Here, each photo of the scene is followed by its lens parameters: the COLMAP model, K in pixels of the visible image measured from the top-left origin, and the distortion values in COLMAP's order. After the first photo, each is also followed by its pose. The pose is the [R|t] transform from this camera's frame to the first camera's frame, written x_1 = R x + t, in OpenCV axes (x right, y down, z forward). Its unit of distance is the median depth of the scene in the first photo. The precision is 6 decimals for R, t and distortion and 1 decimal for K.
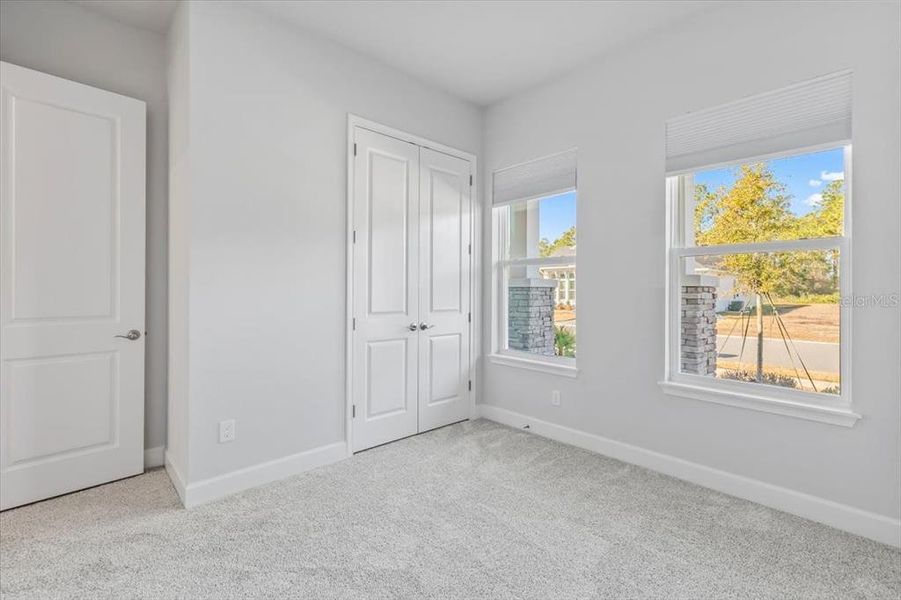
lens RADIAL K [[416.5, 0, 446.3], [0, 416.5, 296.1], [0, 0, 1]] dist [-0.001221, -0.000281]
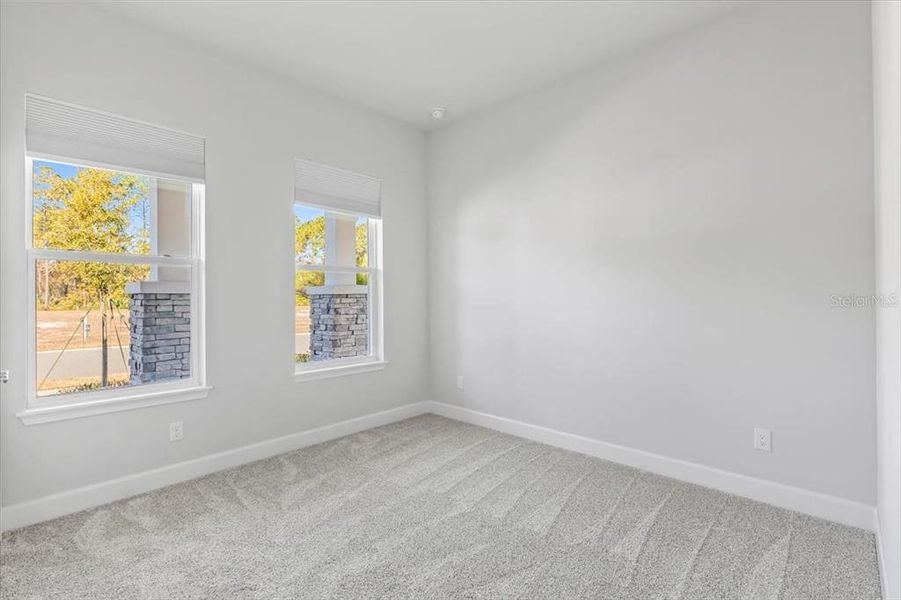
lens RADIAL K [[416.5, 0, 446.3], [0, 416.5, 296.1], [0, 0, 1]] dist [-0.001221, -0.000281]
pose [[-0.050297, -0.003911, 0.998727, -0.496668], [0.025571, 0.999659, 0.005202, -0.007922], [-0.998407, 0.025800, -0.050180, 0.440373]]
